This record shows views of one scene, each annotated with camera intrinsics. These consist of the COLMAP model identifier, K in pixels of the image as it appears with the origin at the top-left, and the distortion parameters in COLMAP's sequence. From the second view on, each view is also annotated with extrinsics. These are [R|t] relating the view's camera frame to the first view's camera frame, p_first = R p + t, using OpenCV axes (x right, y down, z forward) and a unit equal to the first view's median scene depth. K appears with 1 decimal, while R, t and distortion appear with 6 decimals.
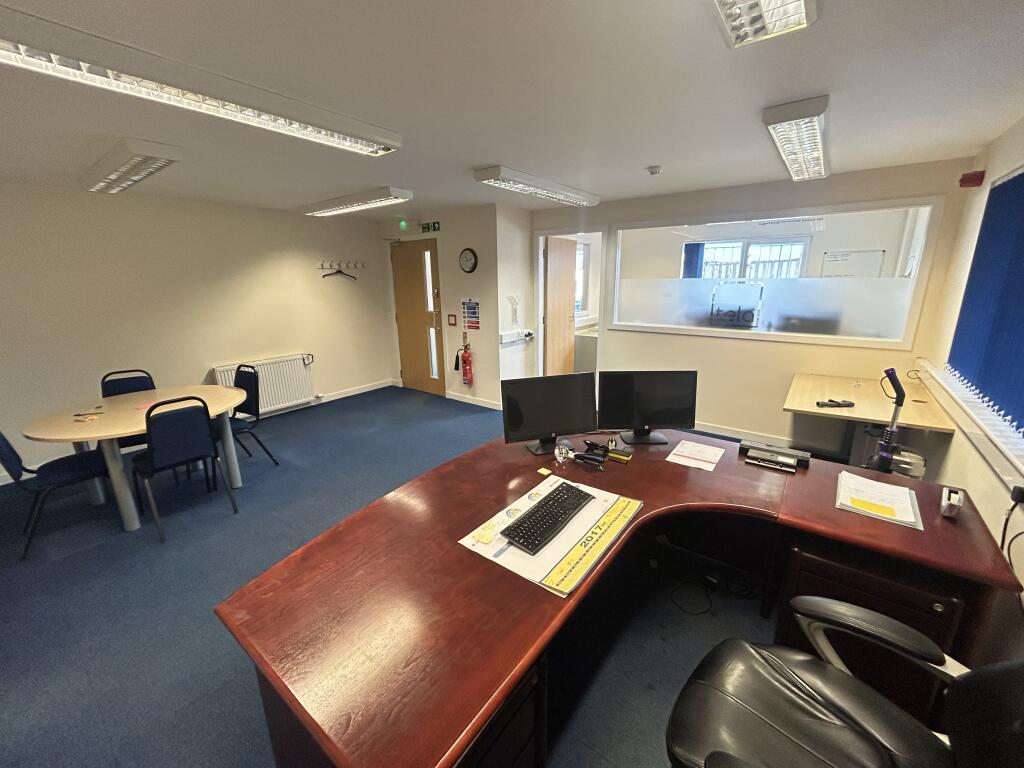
lens RADIAL K [[412.5, 0, 517.9], [0, 412.5, 382.5], [0, 0, 1]] dist [-0.001727, 0.000440]
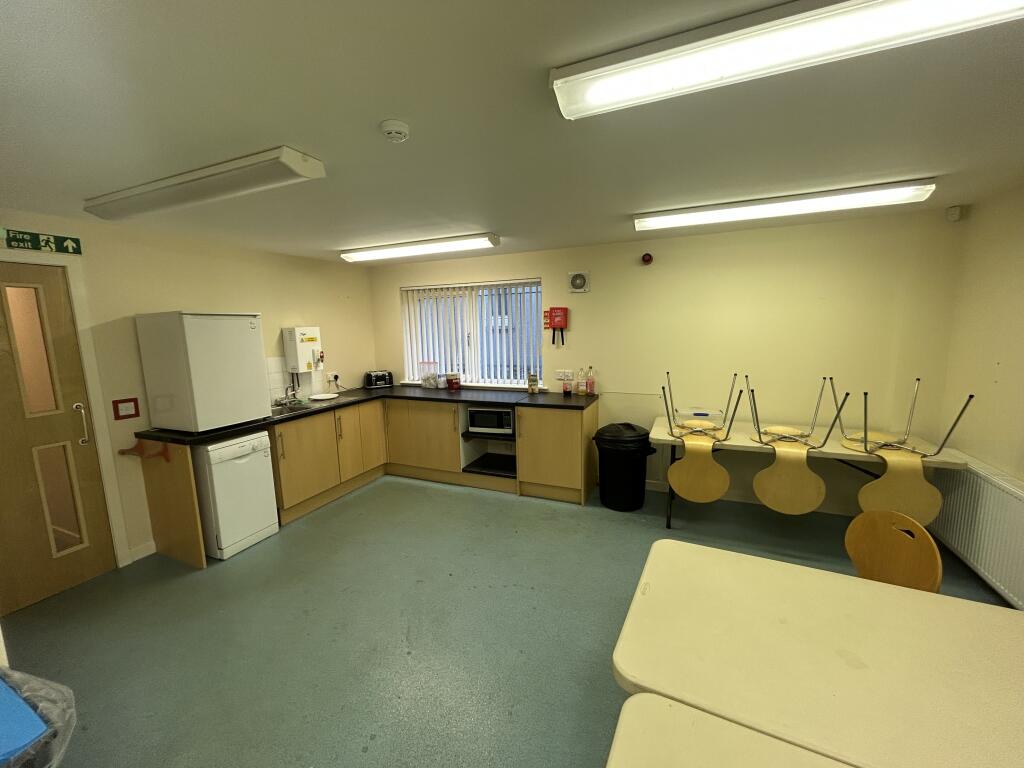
lens RADIAL K [[412.5, 0, 511.8], [0, 412.5, 381.3], [0, 0, 1]] dist [-0.001727, 0.000440]
pose [[-0.228236, -0.110504, 0.967314, -1.995501], [0.276992, 0.945111, 0.173323, -0.329039], [-0.933372, 0.307497, -0.185100, 1.405690]]
